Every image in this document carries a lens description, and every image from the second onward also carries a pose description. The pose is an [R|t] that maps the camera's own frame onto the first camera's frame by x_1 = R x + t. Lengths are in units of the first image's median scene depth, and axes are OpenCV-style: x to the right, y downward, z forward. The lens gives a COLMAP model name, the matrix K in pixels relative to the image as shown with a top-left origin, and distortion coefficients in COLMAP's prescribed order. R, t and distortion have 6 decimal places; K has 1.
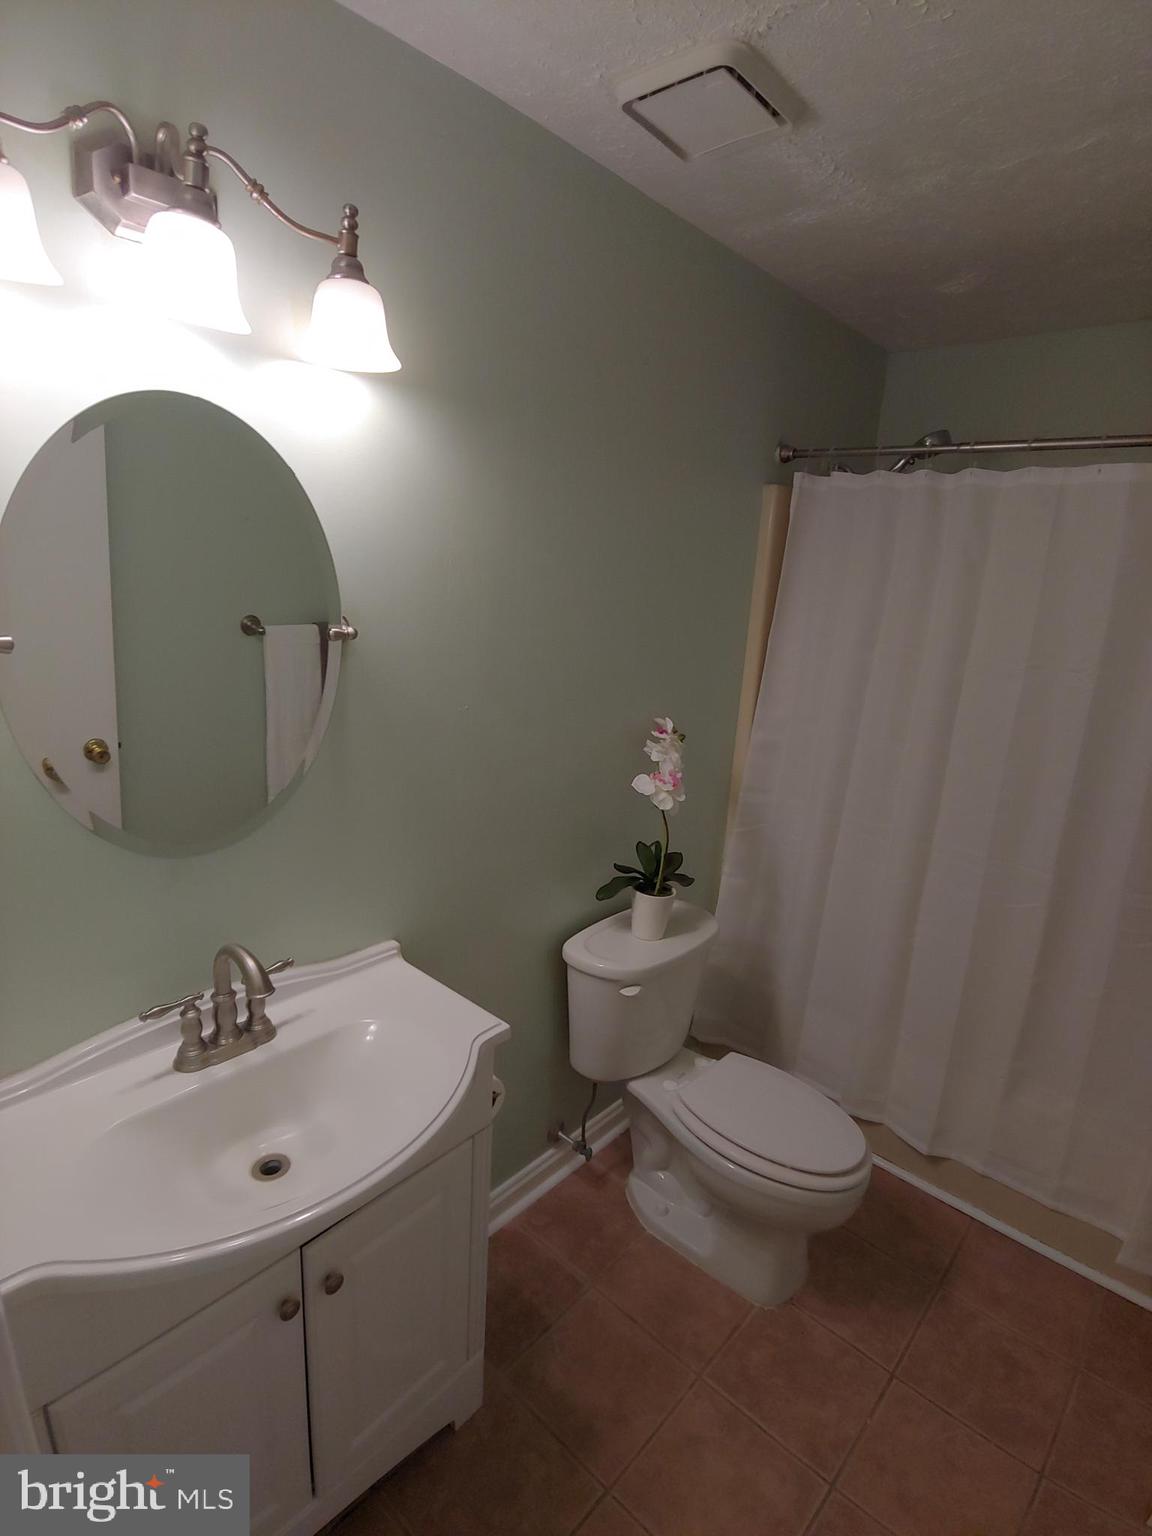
lens RADIAL K [[773.9, 0, 570.7], [0, 773.9, 772.5], [0, 0, 1]] dist [-0.015504, 0.001092]
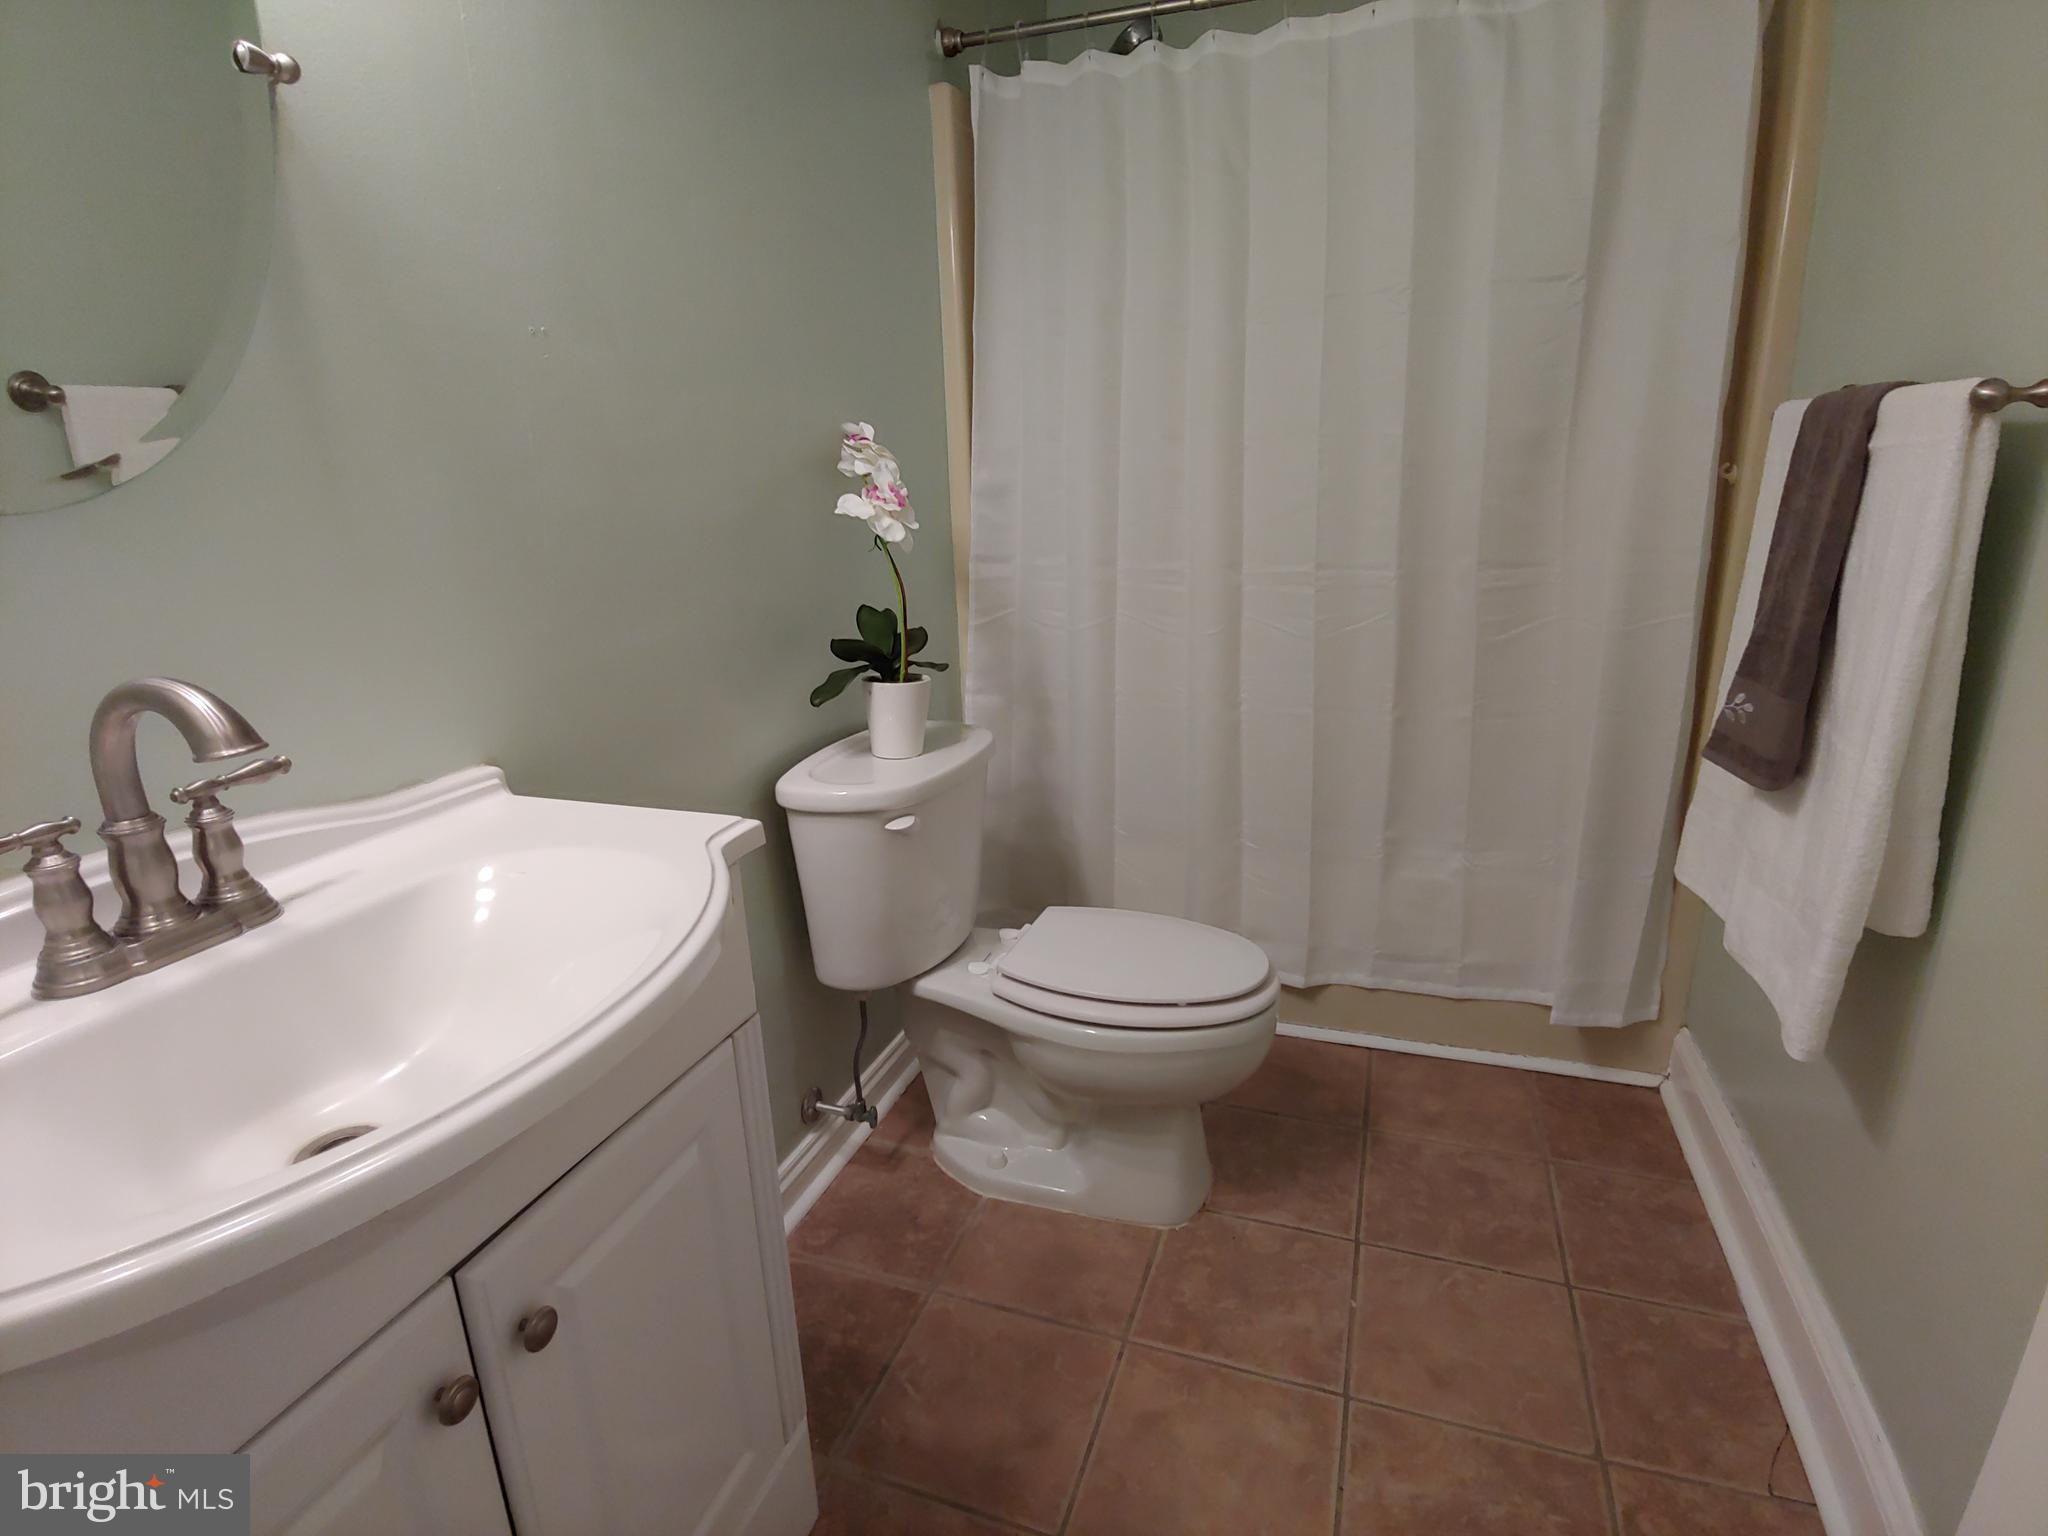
lens RADIAL K [[1031.9, 0, 1024.0], [0, 1031.9, 768.0], [0, 0, 1]] dist [-0.015504, 0.001092]
pose [[0.920292, -0.192788, 0.340435, -0.105122], [0.182915, 0.981222, 0.061195, 0.197219], [-0.345840, 0.005953, 0.938274, 0.163646]]
